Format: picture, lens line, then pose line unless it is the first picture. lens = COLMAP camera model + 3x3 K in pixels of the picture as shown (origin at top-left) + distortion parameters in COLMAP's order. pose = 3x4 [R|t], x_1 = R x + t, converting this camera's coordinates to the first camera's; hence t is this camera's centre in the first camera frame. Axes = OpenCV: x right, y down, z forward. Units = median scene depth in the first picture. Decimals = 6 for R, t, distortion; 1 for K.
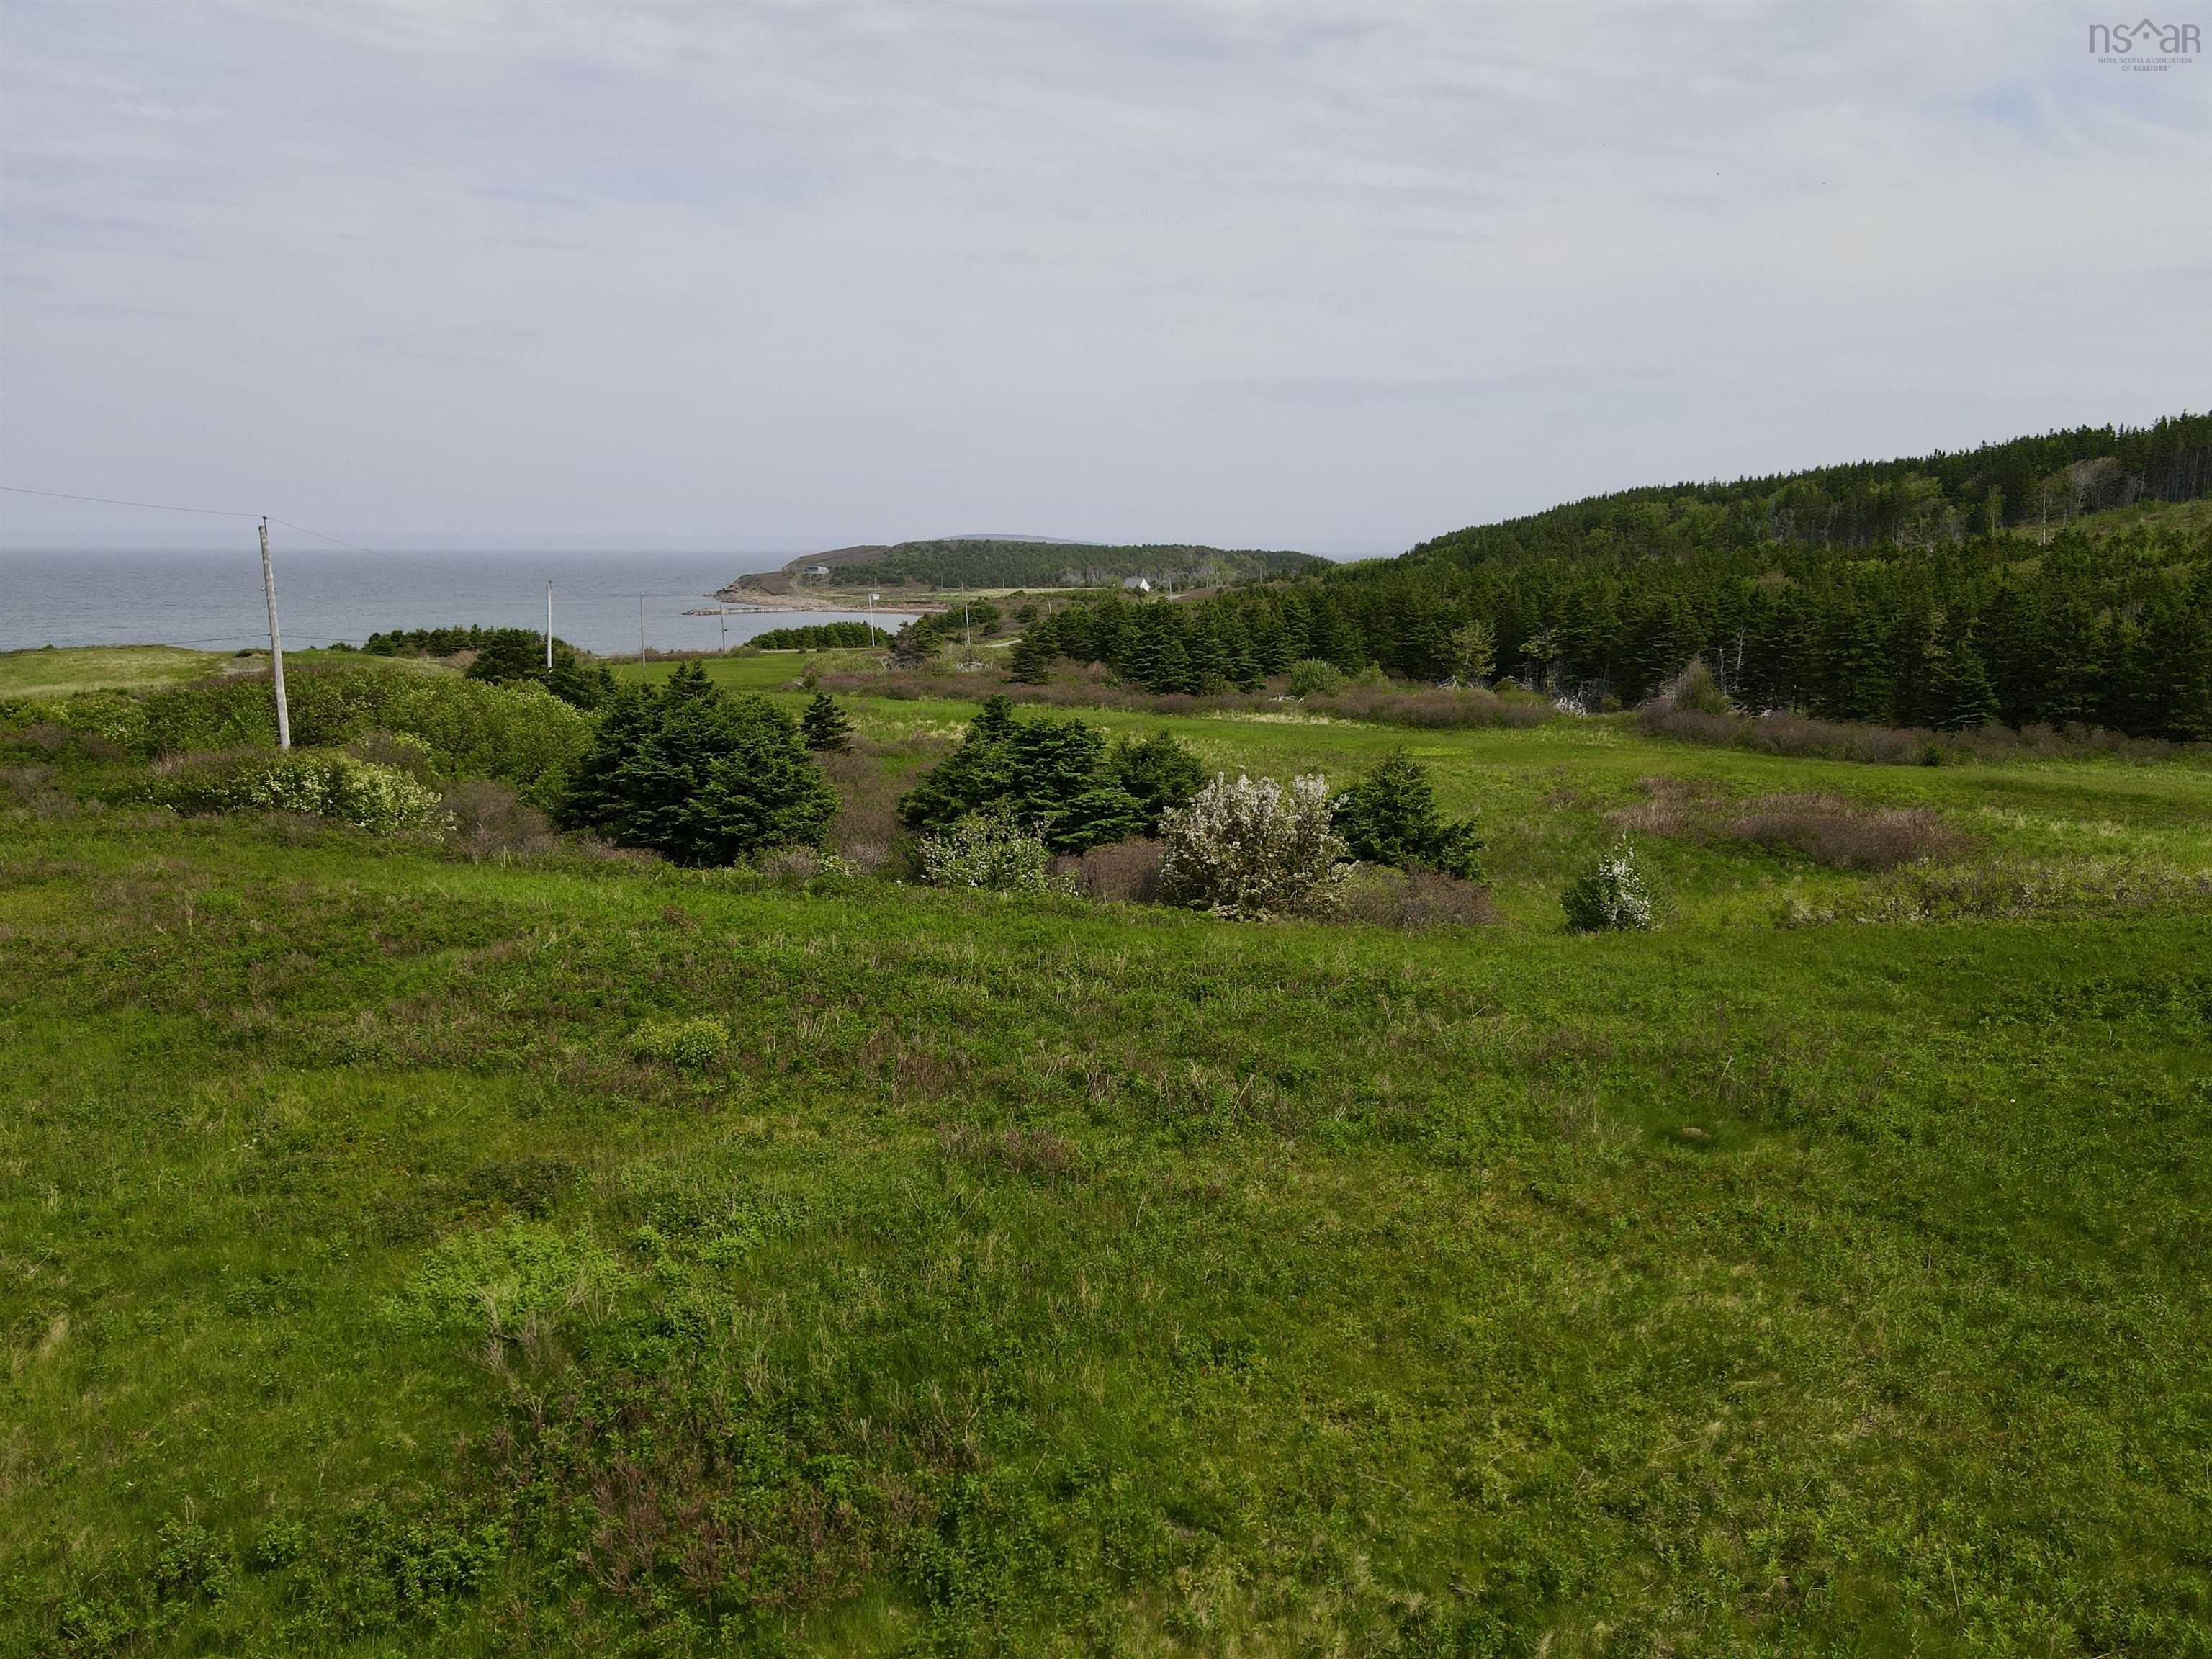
lens RADIAL K [[1628.0, 0, 1108.4], [0, 1628.0, 846.0], [0, 0, 1]] dist [-0.008268, 0.039287]
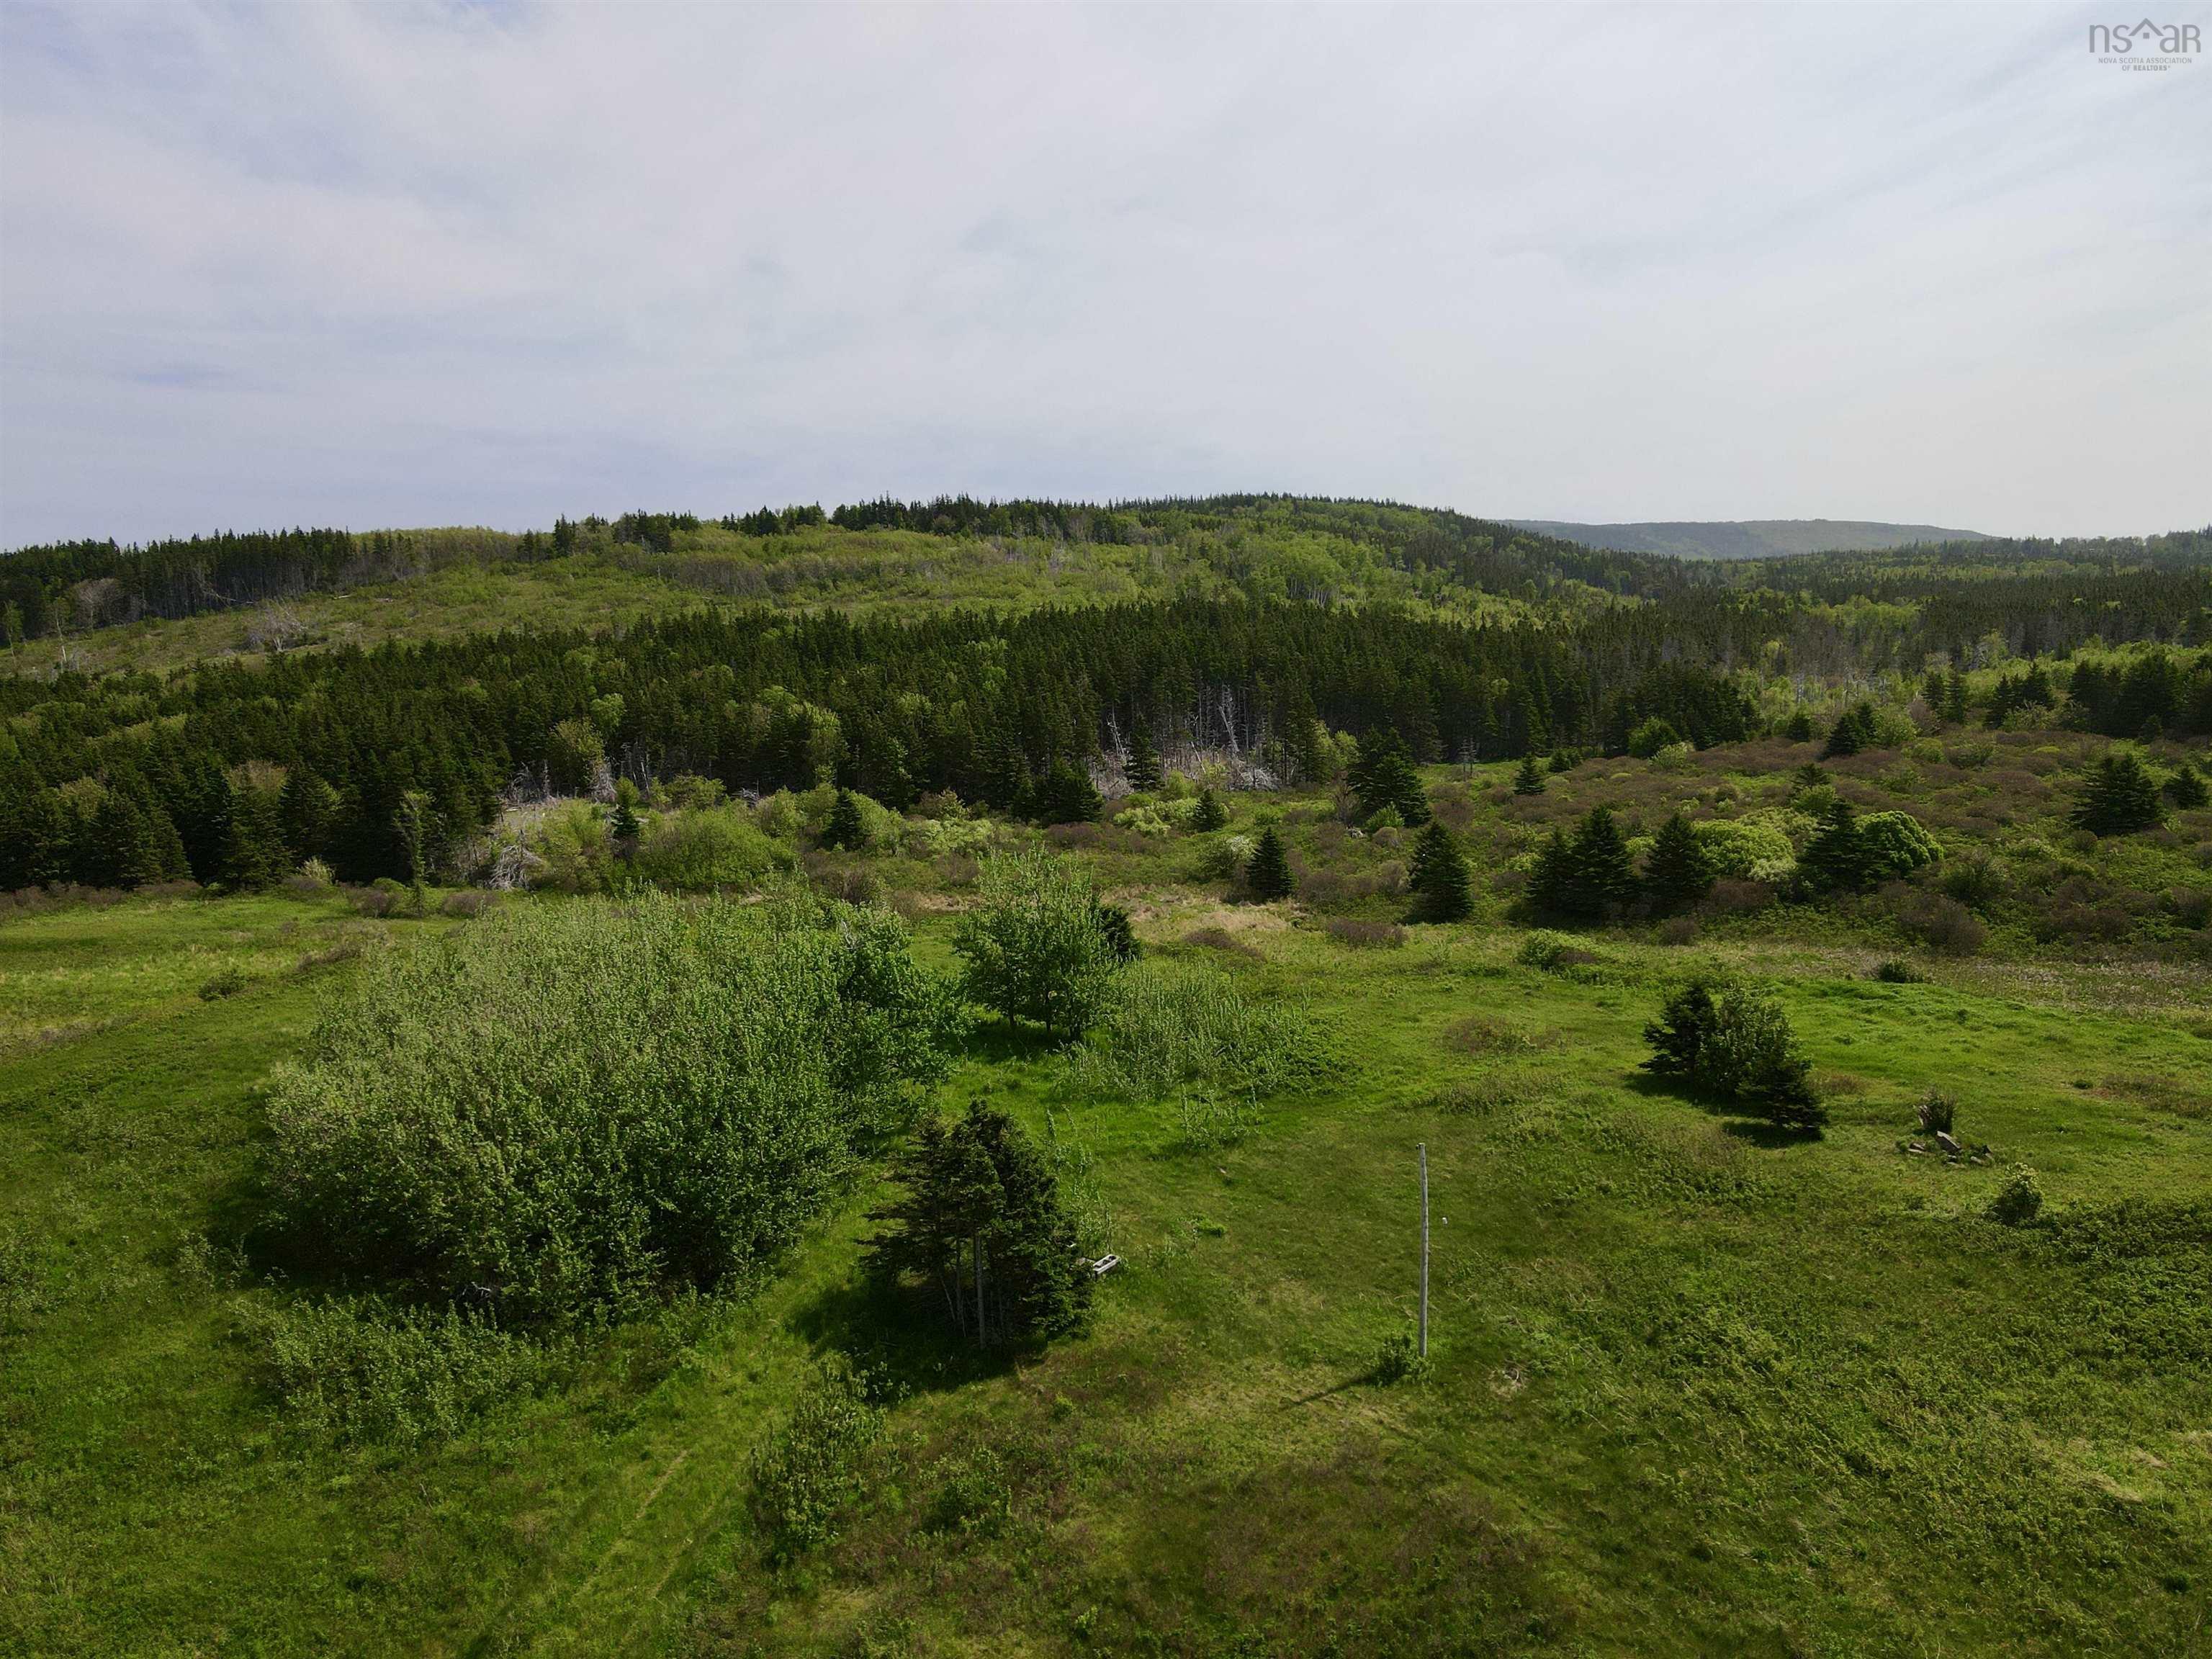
lens RADIAL K [[1634.2, 0, 1101.5], [0, 1634.2, 834.5], [0, 0, 1]] dist [0.000264, 0.008665]
pose [[0.490590, -0.122729, 0.862705, -0.052470], [0.157030, 0.986276, 0.051010, -0.013939], [-0.857125, 0.110446, 0.503129, -0.144485]]
